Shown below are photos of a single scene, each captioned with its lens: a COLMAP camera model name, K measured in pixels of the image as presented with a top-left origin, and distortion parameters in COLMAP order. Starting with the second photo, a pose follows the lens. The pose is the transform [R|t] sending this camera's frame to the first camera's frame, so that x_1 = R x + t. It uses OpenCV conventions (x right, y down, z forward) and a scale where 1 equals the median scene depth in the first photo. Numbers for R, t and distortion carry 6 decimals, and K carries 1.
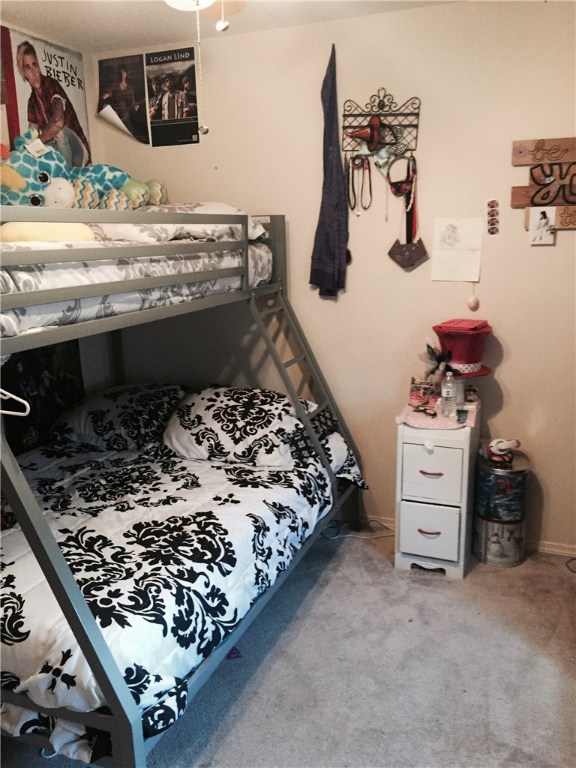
lens RADIAL K [[665.8, 0, 288.0], [0, 665.8, 384.0], [0, 0, 1]] dist [0.085700, -0.006229]
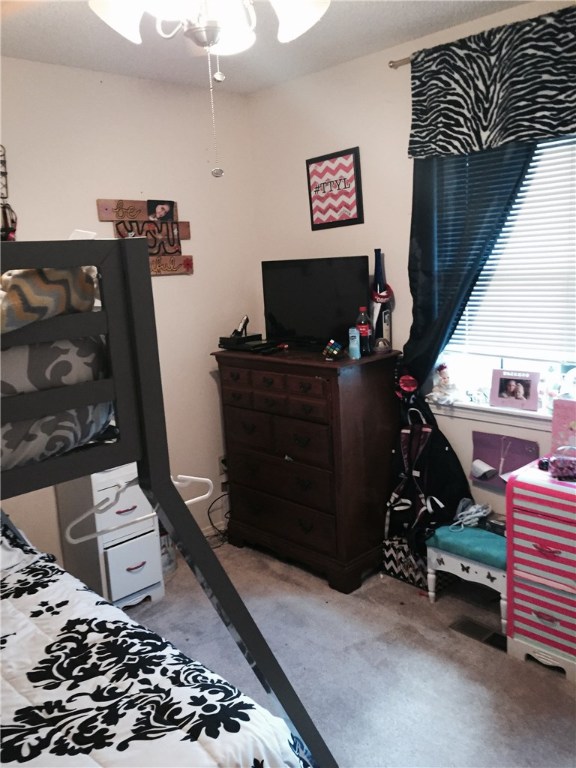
lens RADIAL K [[665.8, 0, 288.0], [0, 665.8, 384.0], [0, 0, 1]] dist [0.085700, -0.006229]
pose [[0.428622, -0.178062, 0.885764, -0.732998], [0.252206, 0.964995, 0.071947, -0.085077], [-0.867569, 0.192557, 0.458526, 0.362024]]
